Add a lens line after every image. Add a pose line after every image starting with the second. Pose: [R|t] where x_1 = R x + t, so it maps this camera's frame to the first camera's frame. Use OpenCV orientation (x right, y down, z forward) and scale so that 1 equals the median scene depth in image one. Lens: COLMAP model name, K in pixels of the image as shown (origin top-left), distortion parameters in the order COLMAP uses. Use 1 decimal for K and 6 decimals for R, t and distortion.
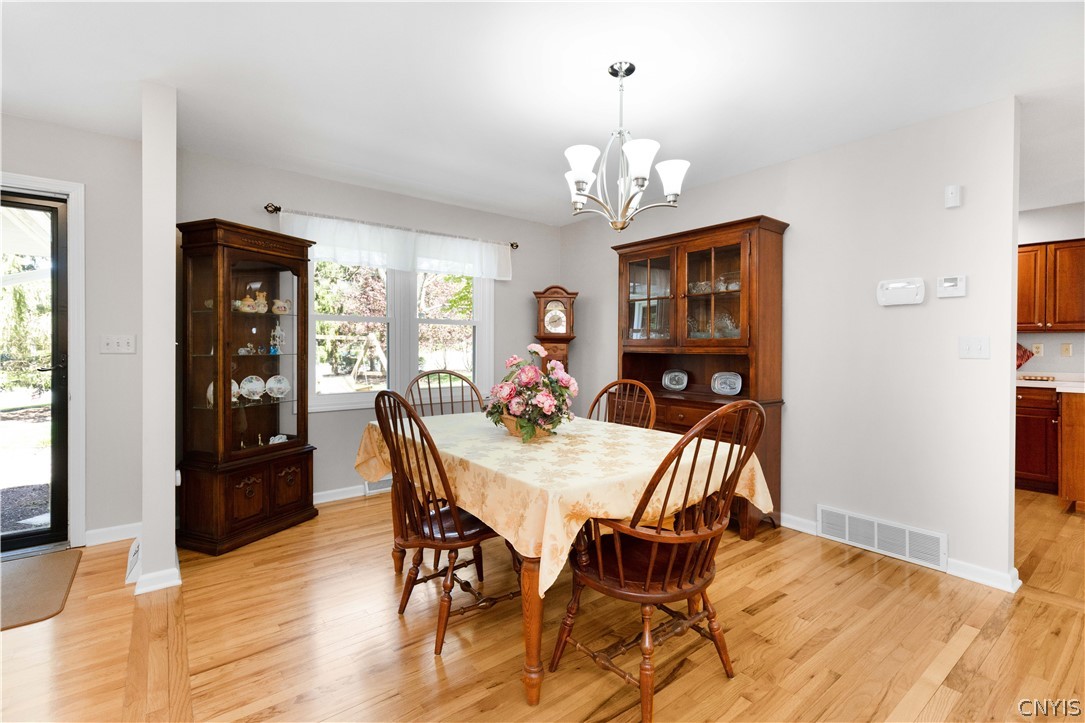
lens RADIAL K [[488.7, 0, 540.7], [0, 488.7, 349.9], [0, 0, 1]] dist [0.000264, -0.000033]
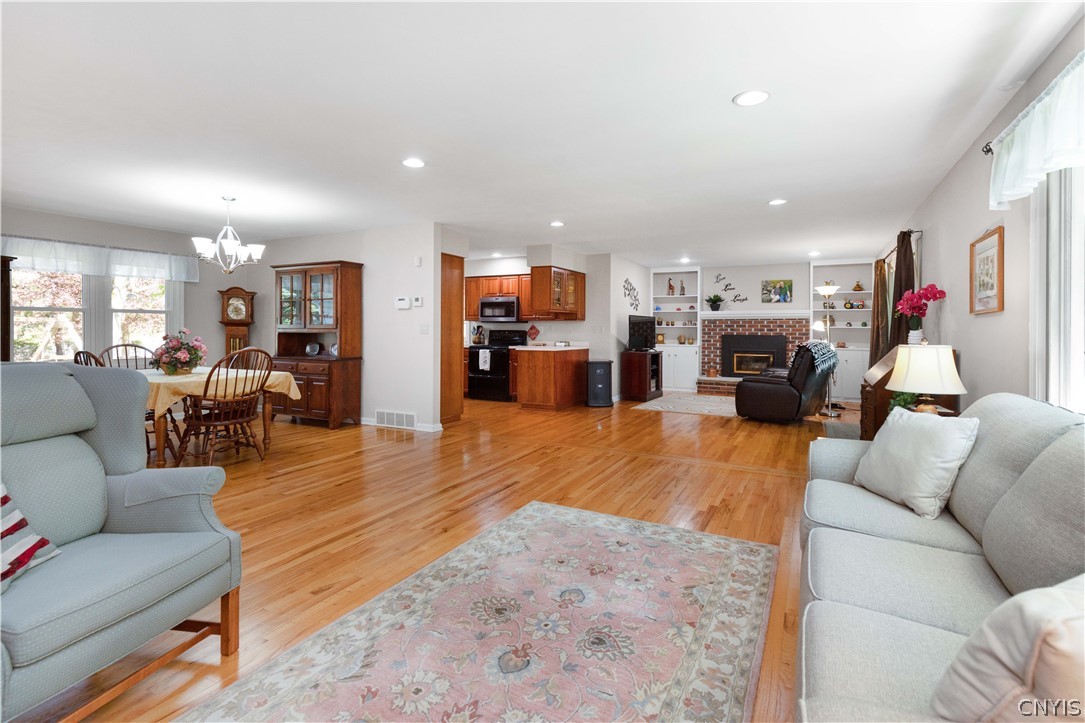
lens RADIAL K [[501.8, 0, 567.8], [0, 501.8, 327.9], [0, 0, 1]] dist [0.000839, -0.000269]
pose [[0.895381, -0.003120, 0.445290, 0.284564], [0.005424, 0.999978, -0.003900, 0.002357], [-0.445268, 0.005907, 0.895378, -0.890641]]
